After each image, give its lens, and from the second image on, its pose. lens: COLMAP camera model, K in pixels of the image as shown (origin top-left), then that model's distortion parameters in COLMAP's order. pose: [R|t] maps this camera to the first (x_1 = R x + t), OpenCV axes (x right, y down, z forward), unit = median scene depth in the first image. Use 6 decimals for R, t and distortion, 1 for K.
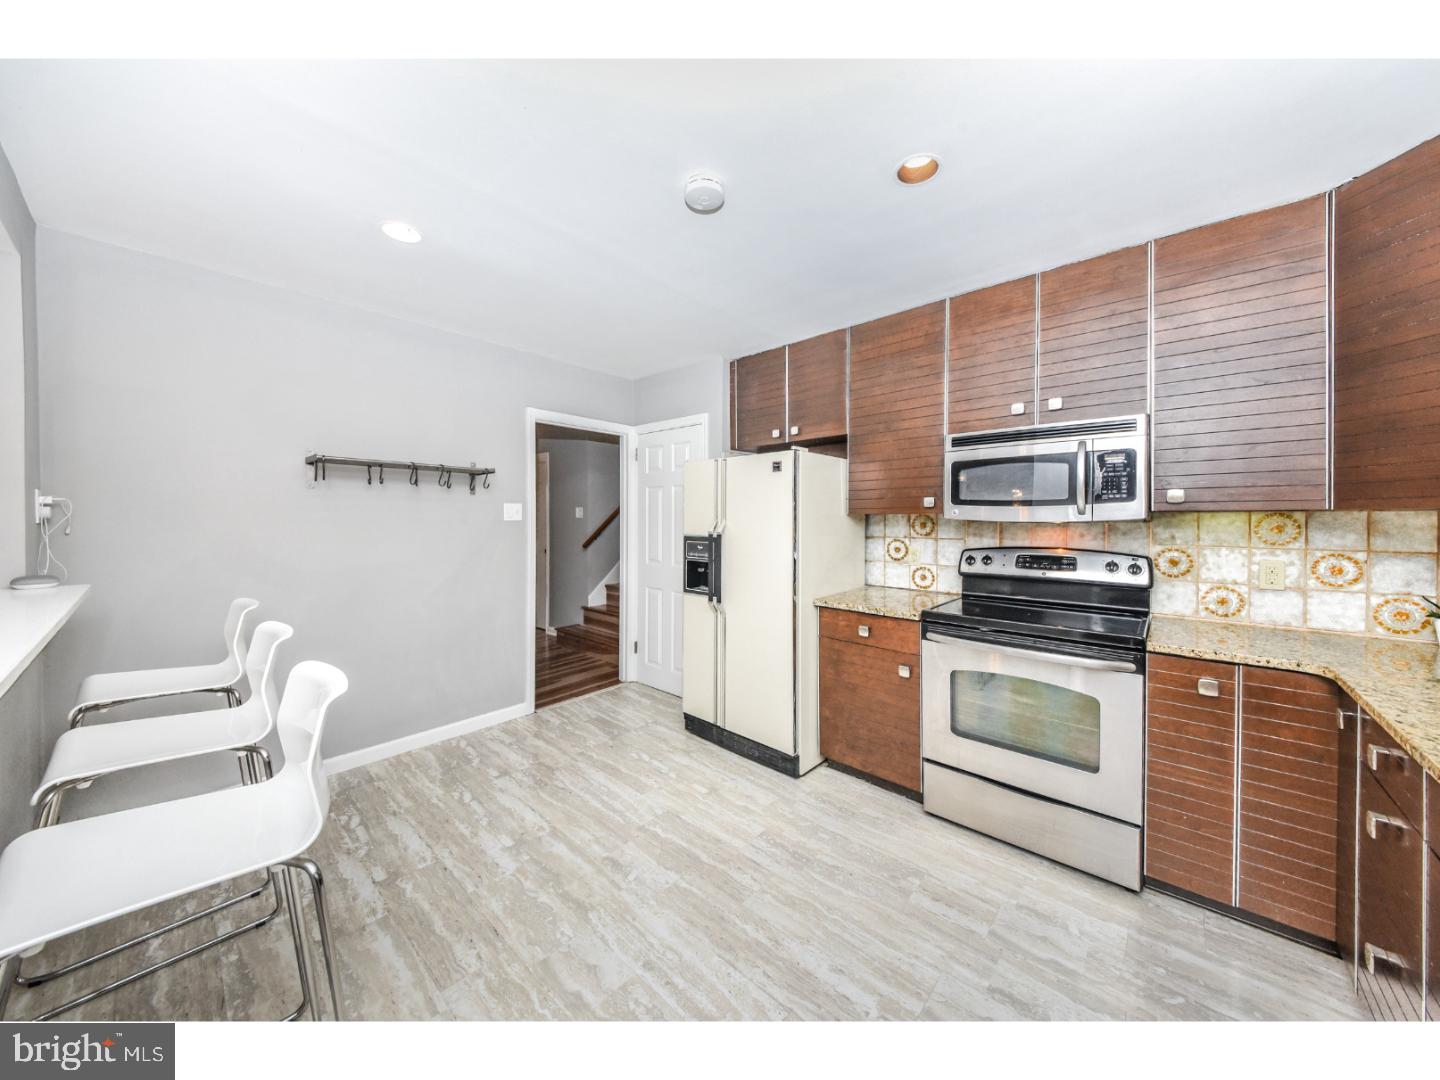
lens RADIAL K [[502.8, 0, 719.2], [0, 502.8, 525.0], [0, 0, 1]] dist [-0.000228, -0.000026]
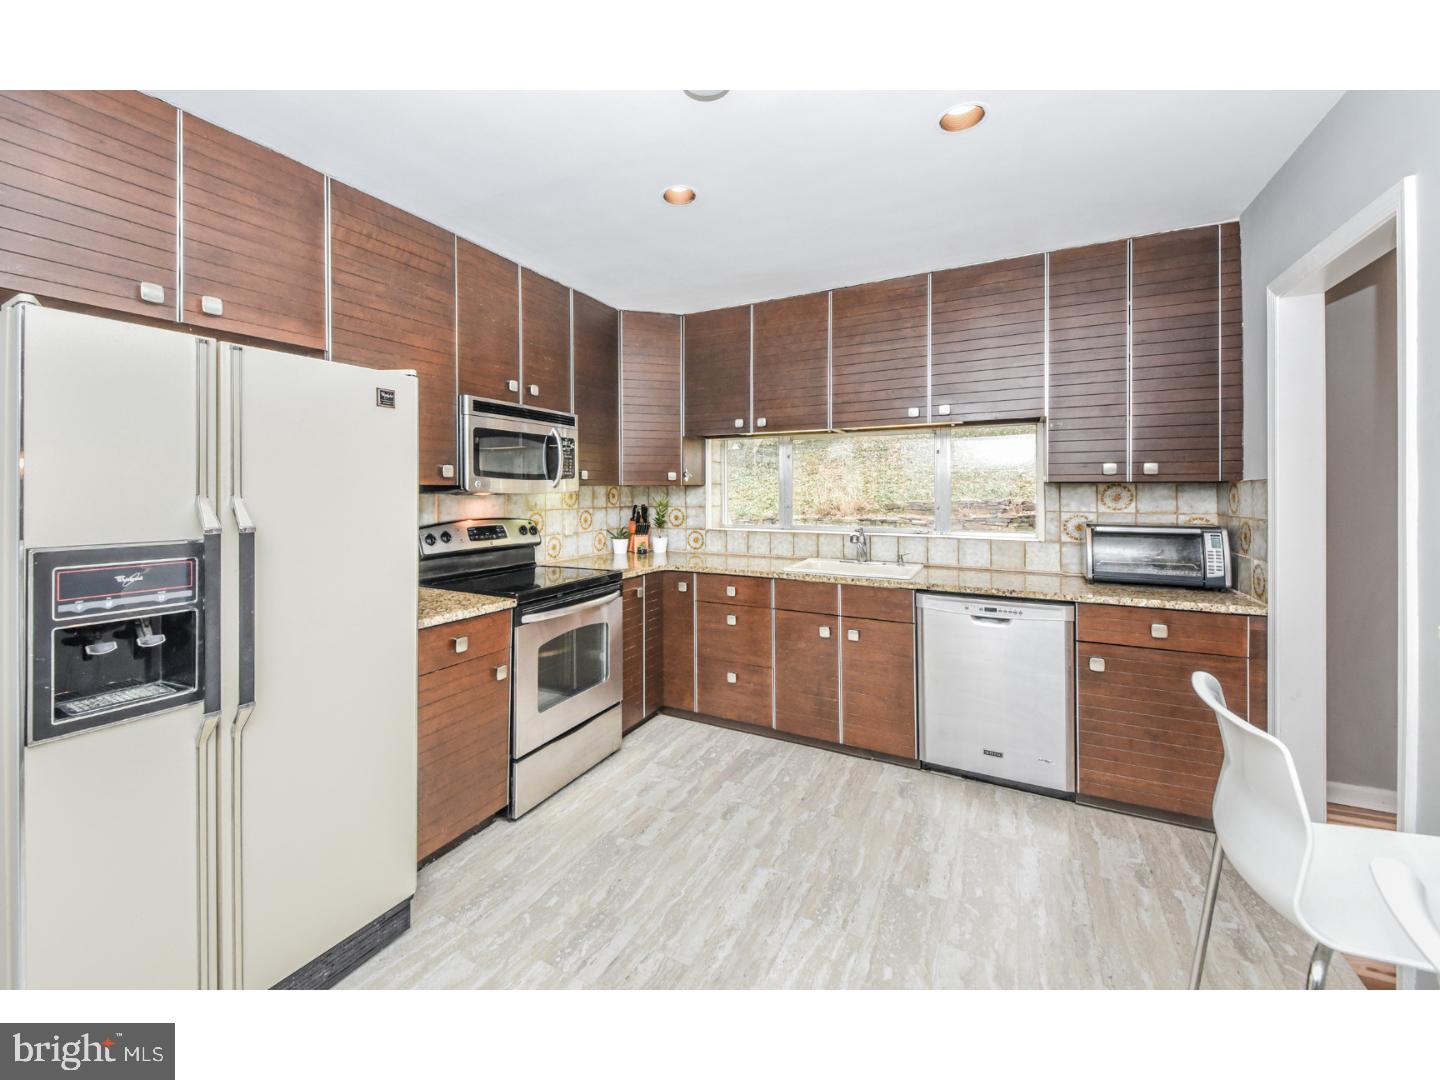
lens RADIAL K [[580.9, 0, 694.7], [0, 580.9, 489.9], [0, 0, 1]] dist [-0.002635, -0.000617]
pose [[-0.242548, -0.002128, 0.970137, -0.685347], [0.011602, 0.999920, 0.005094, -0.017402], [-0.970070, 0.012491, -0.242504, 0.960575]]
